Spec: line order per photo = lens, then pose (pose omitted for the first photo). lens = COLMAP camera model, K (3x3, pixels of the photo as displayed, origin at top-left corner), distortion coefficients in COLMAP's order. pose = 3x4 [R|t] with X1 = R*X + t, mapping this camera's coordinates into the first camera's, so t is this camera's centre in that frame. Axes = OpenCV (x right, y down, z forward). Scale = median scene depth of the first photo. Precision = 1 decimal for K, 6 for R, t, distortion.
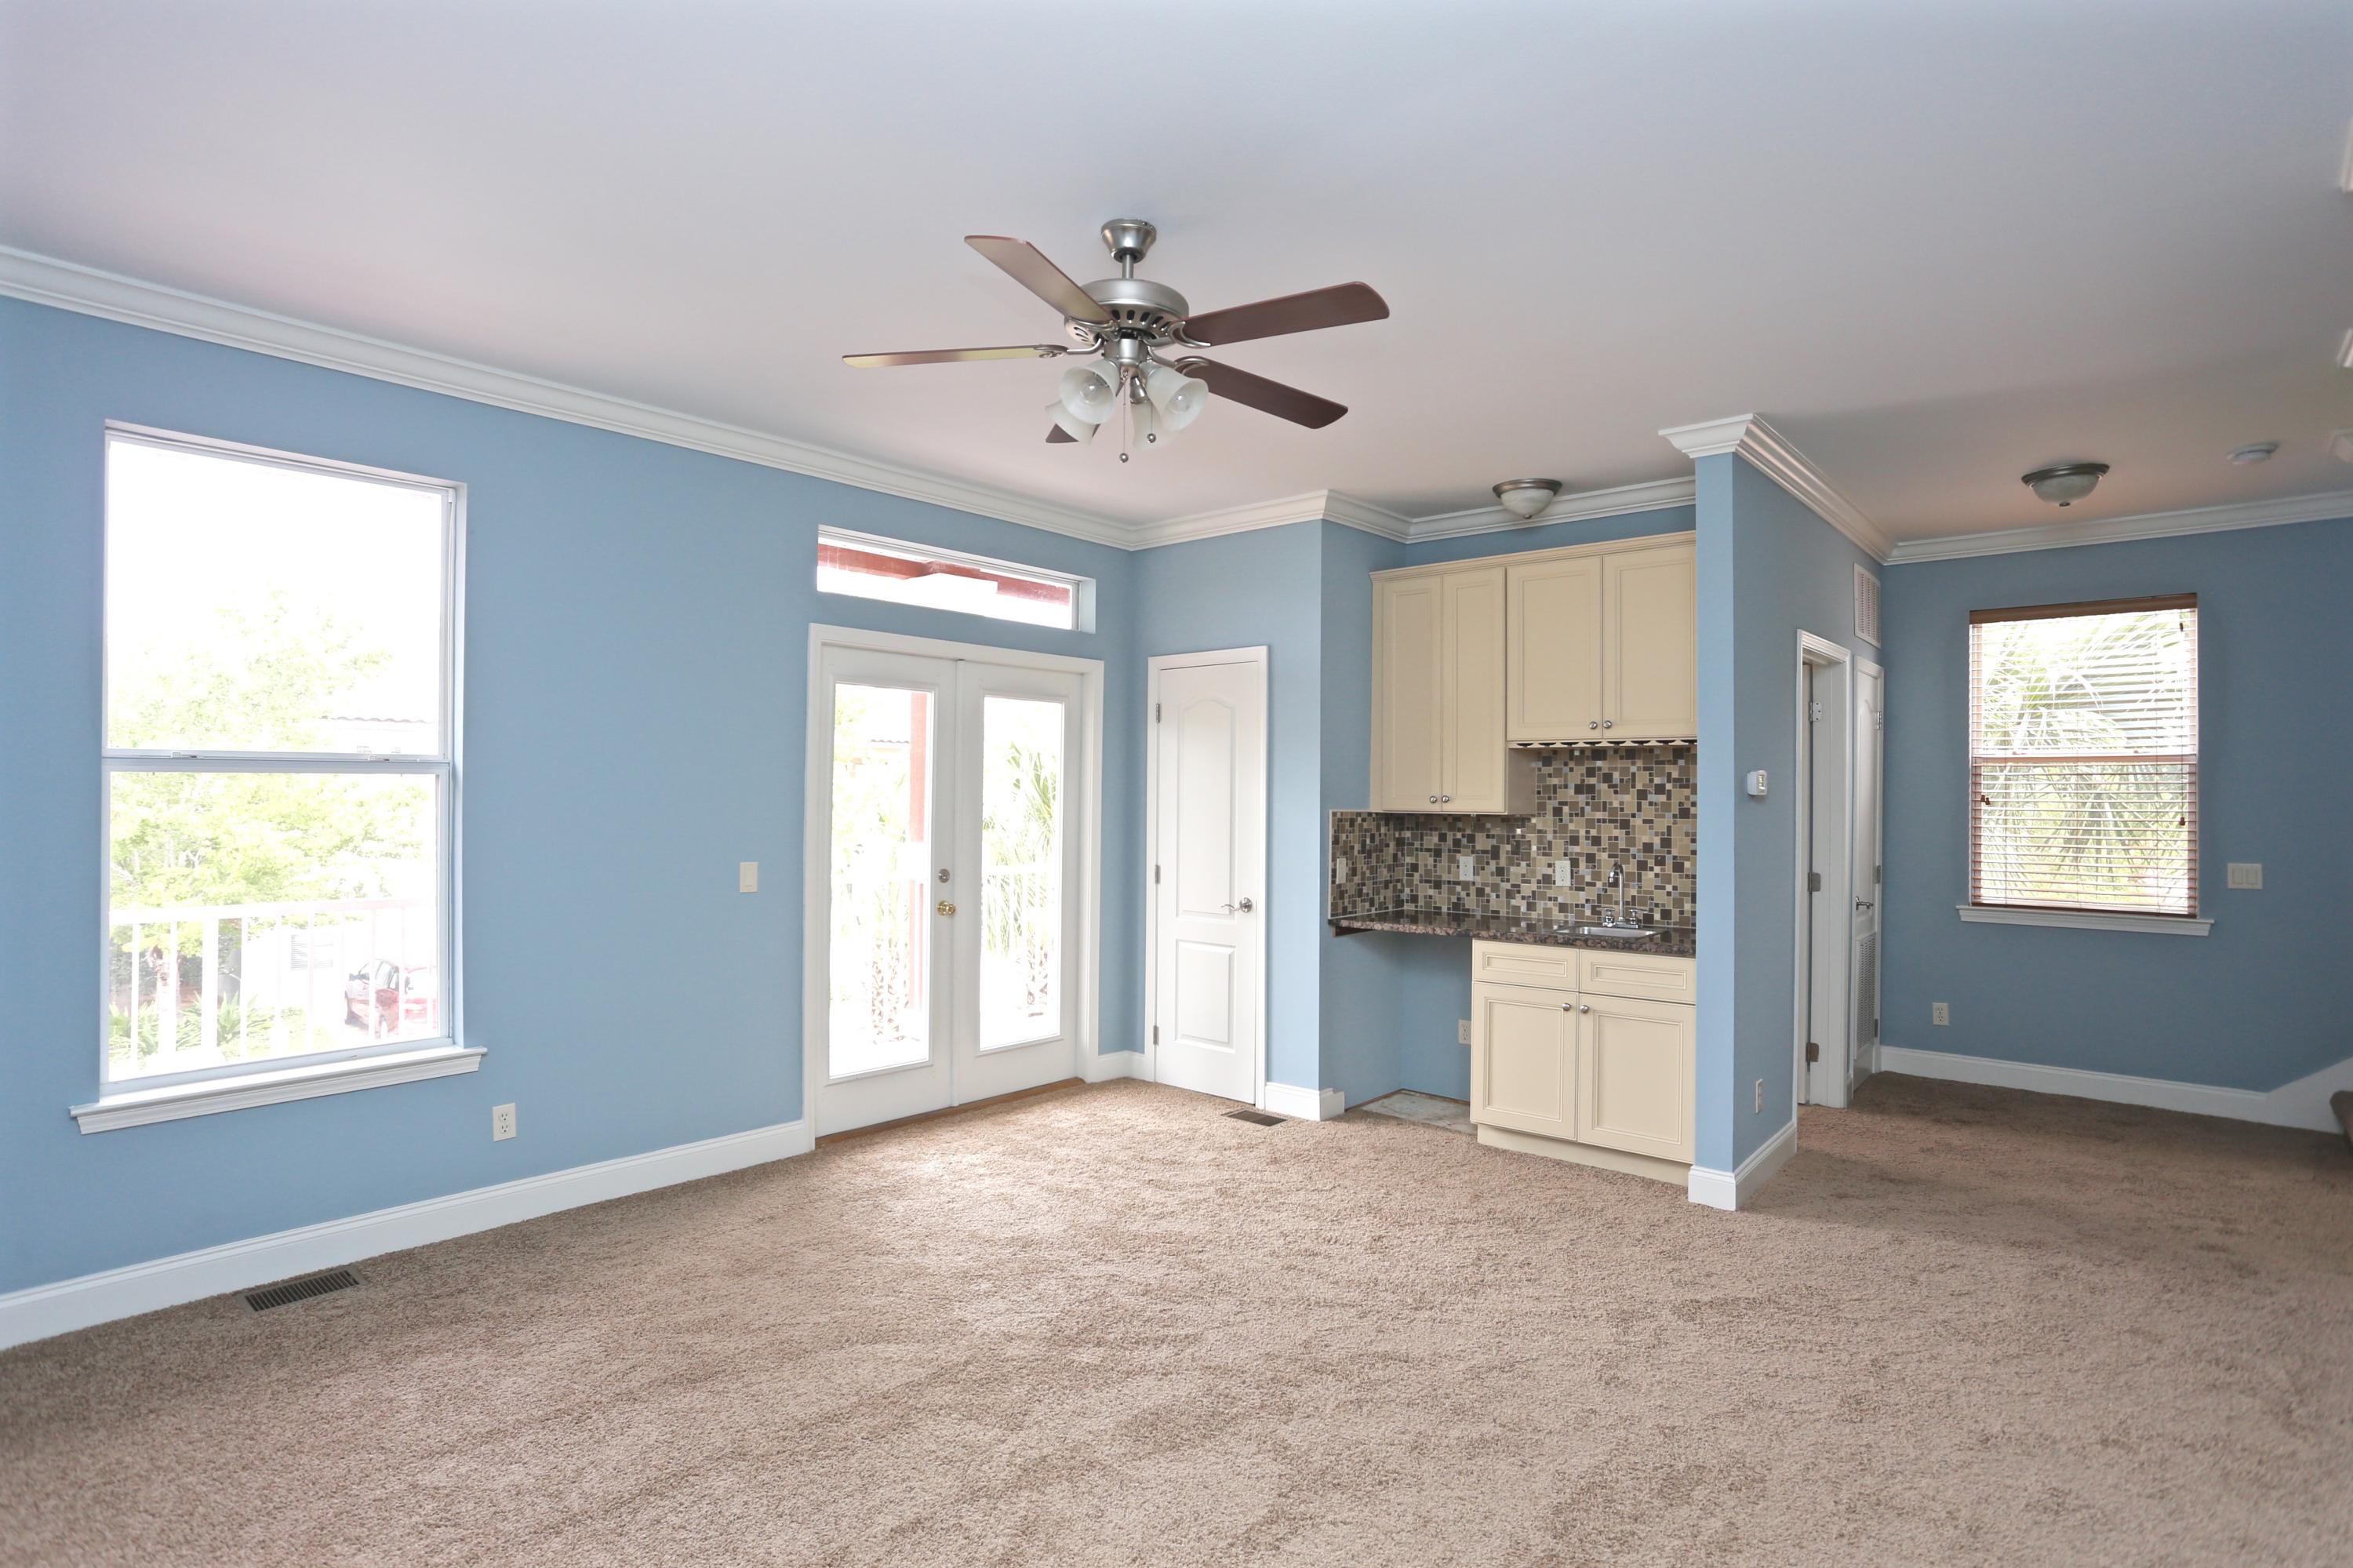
lens RADIAL K [[1156.4, 0, 1150.0], [0, 1156.4, 784.9], [0, 0, 1]] dist [-0.088791, 0.034954]
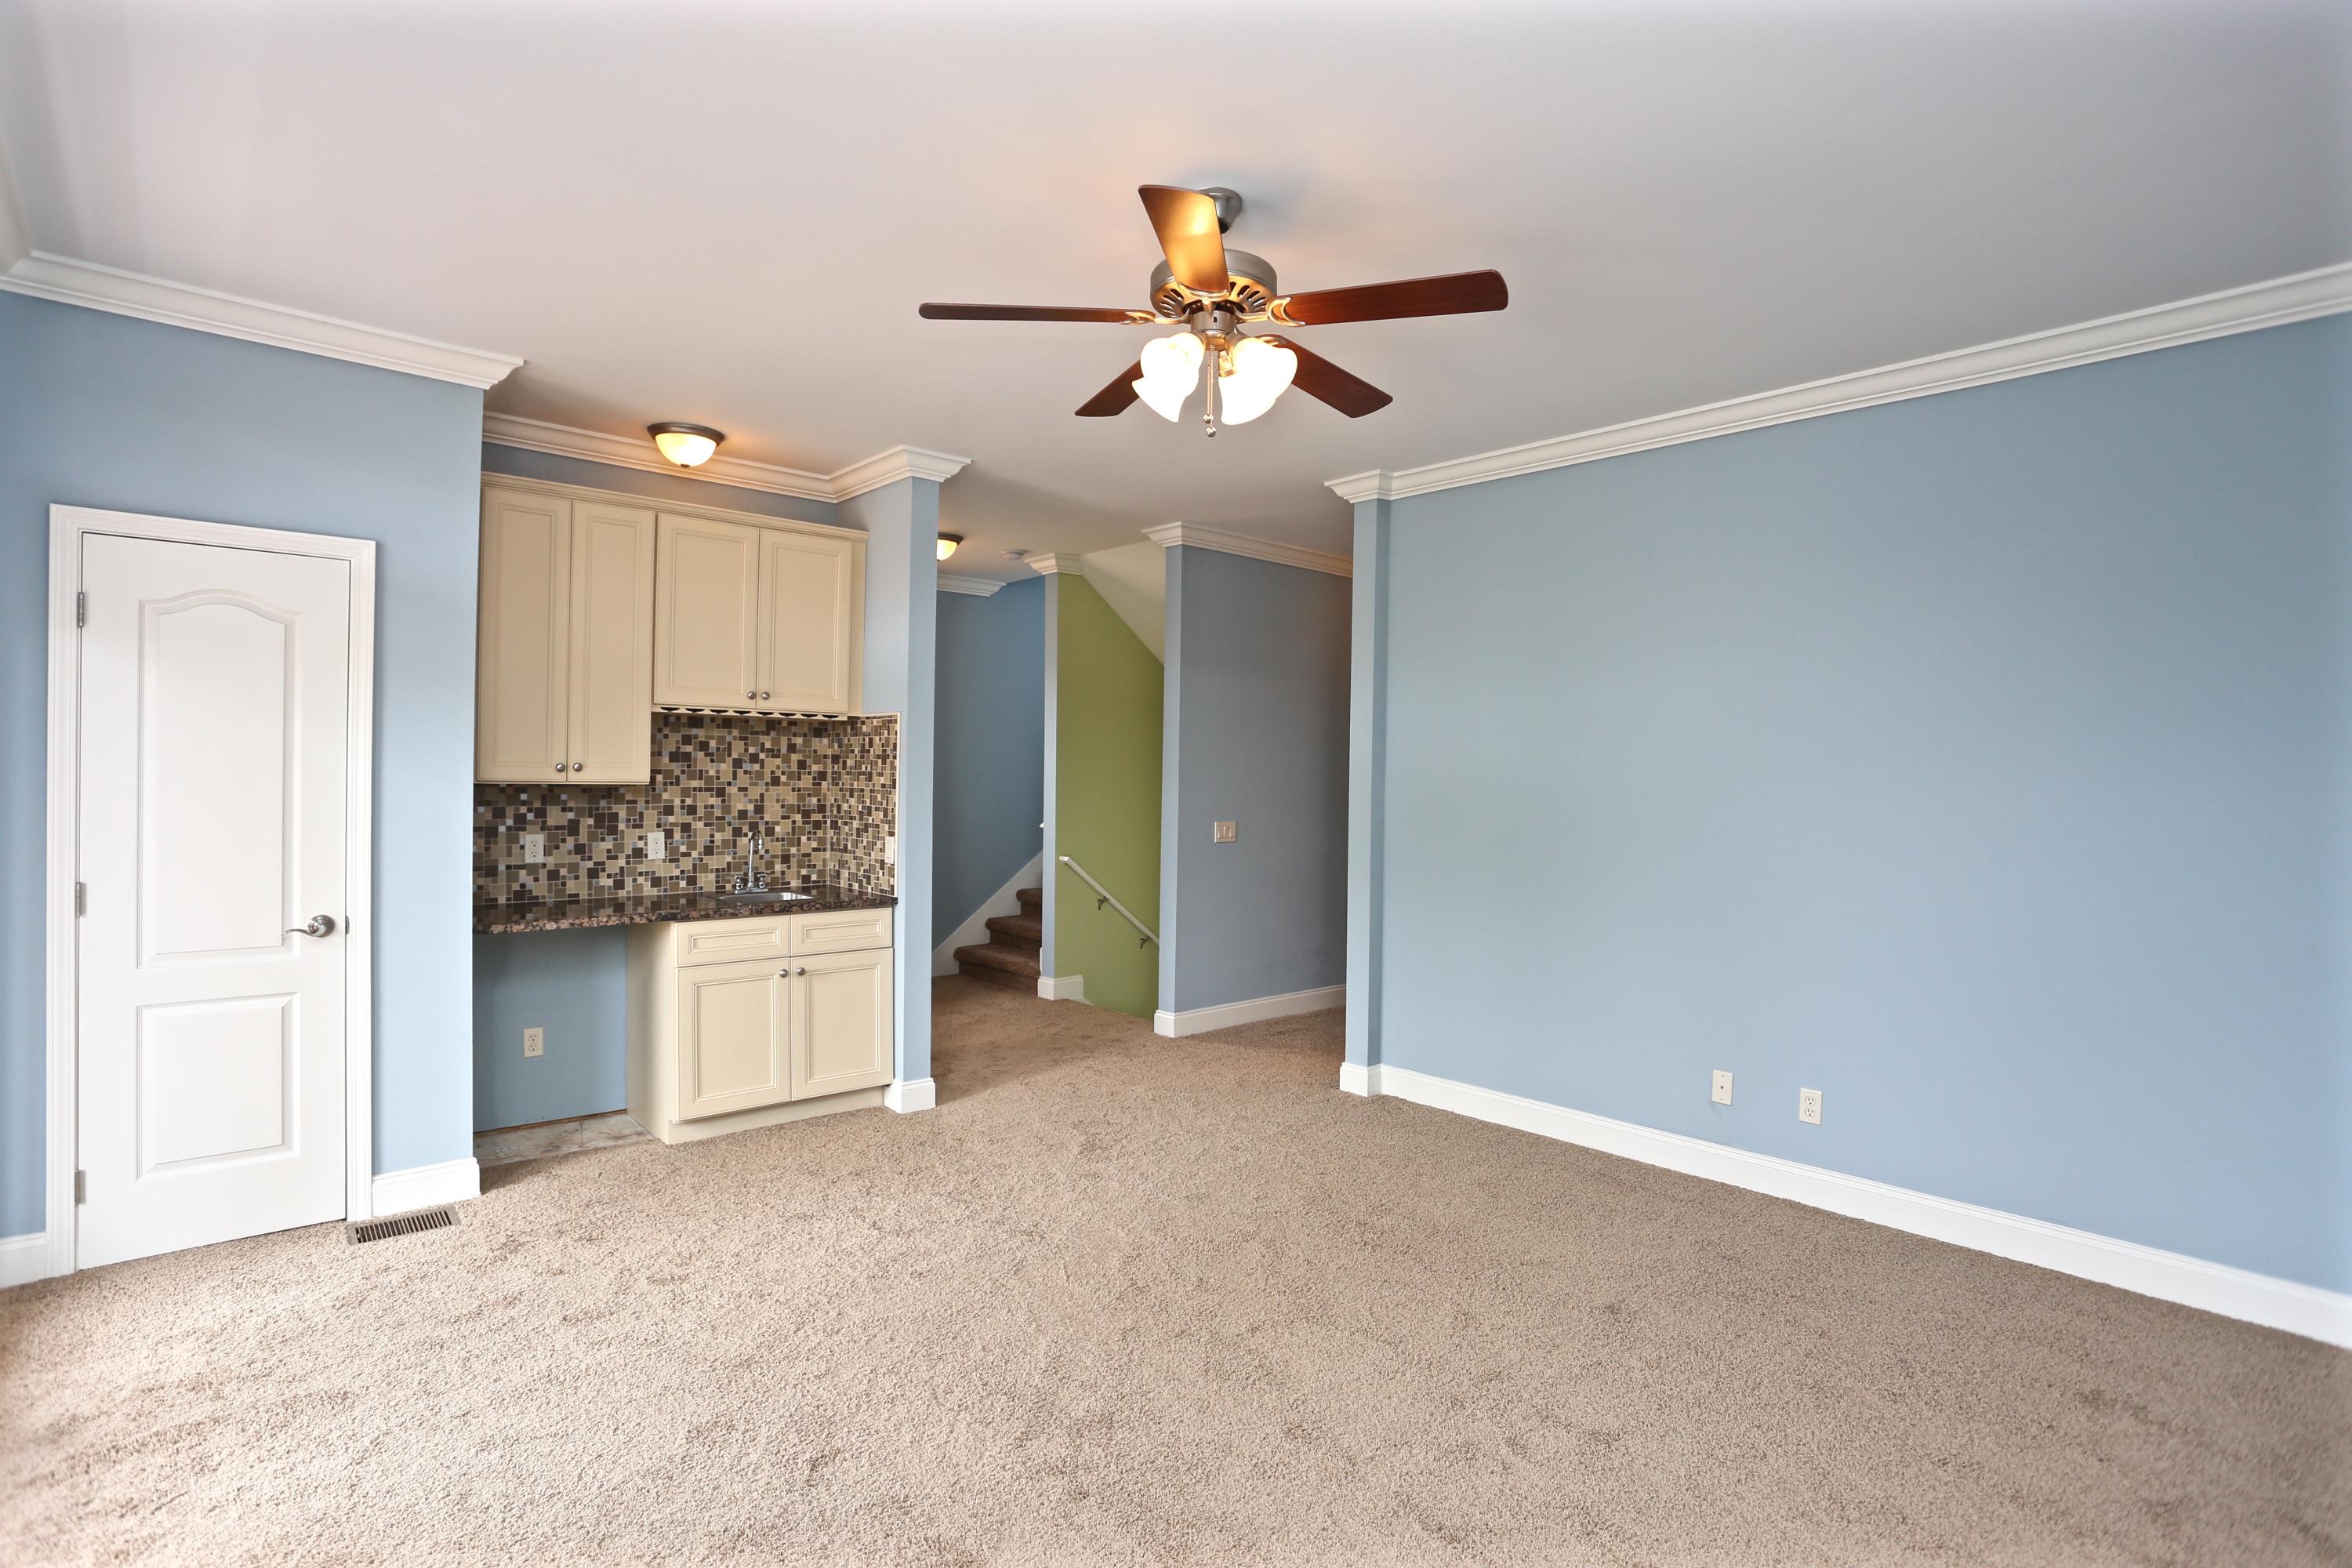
lens RADIAL K [[1155.9, 0, 1149.5], [0, 1155.9, 784.9], [0, 0, 1]] dist [-0.088791, 0.034954]
pose [[0.109950, -0.015252, 0.993820, -0.539201], [-0.023030, 0.999575, 0.017888, 0.000861], [-0.993670, -0.024855, 0.109552, 0.501275]]
